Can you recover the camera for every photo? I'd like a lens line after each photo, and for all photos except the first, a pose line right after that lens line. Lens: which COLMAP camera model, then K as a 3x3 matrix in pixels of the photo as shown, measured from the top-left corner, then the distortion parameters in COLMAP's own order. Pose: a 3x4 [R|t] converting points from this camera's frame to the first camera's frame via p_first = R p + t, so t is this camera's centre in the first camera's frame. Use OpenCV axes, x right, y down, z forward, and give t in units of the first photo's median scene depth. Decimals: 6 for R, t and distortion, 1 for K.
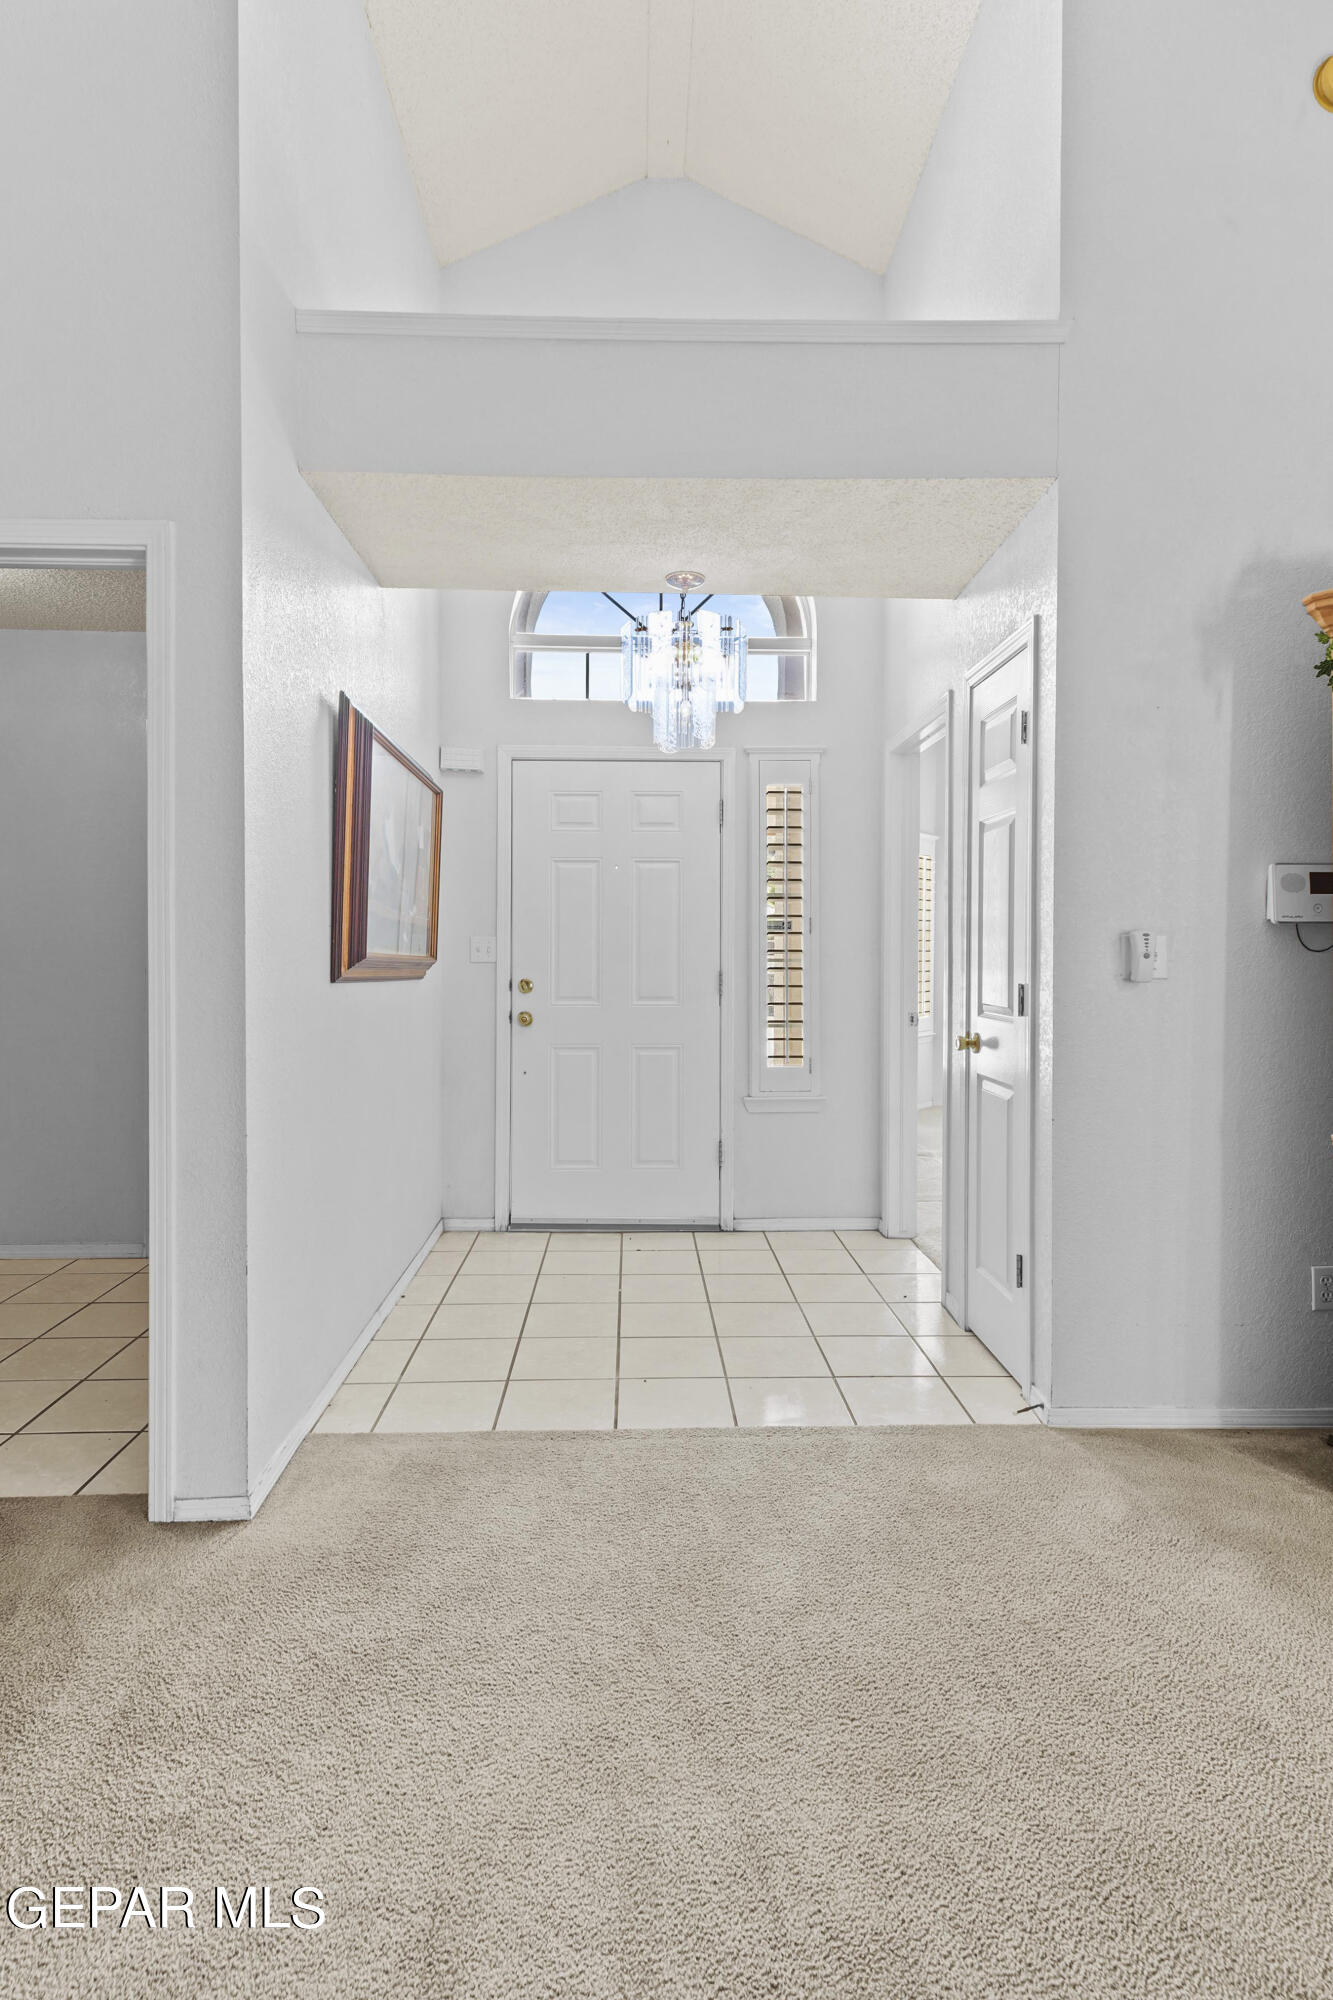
lens RADIAL K [[994.5, 0, 623.4], [0, 994.5, 954.9], [0, 0, 1]] dist [-0.038646, 0.020971]
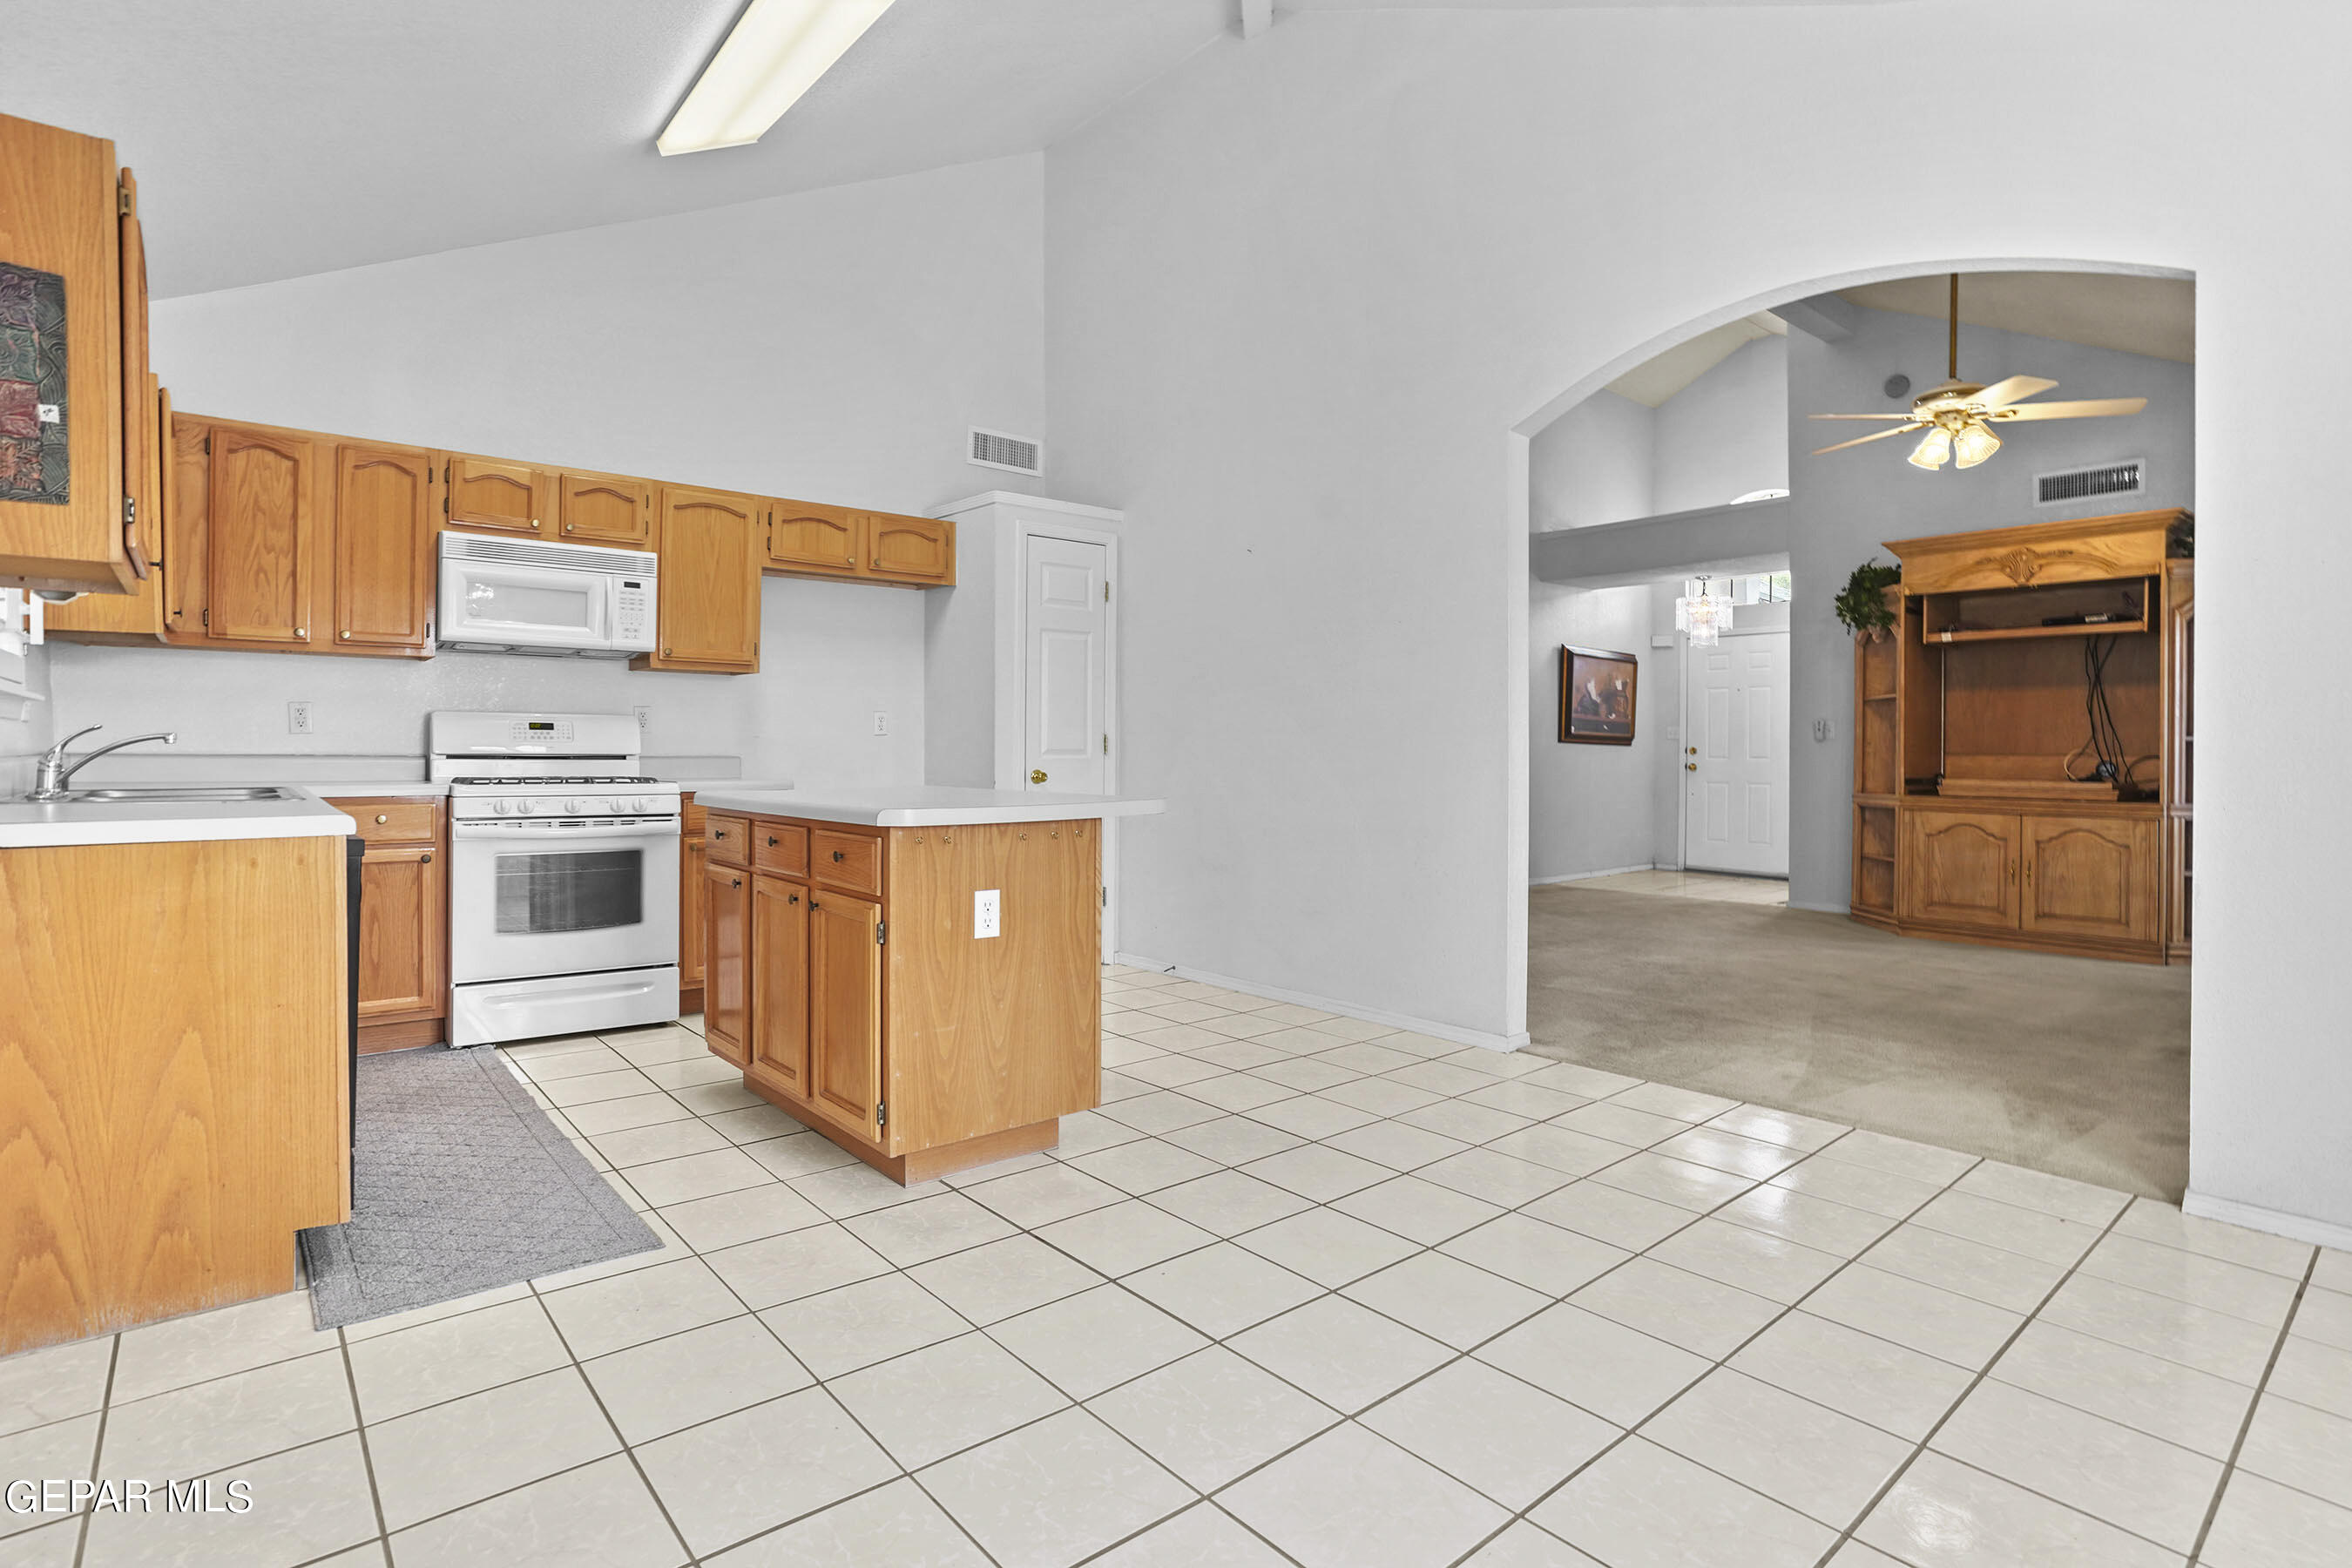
lens RADIAL K [[1169.5, 0, 1134.0], [0, 1169.5, 756.5], [0, 0, 1]] dist [-0.038646, 0.020971]
pose [[0.628177, 0.005436, -0.778052, 1.277627], [-0.004153, 0.999985, 0.003634, 0.049110], [0.778059, 0.000948, 0.628190, -1.704293]]
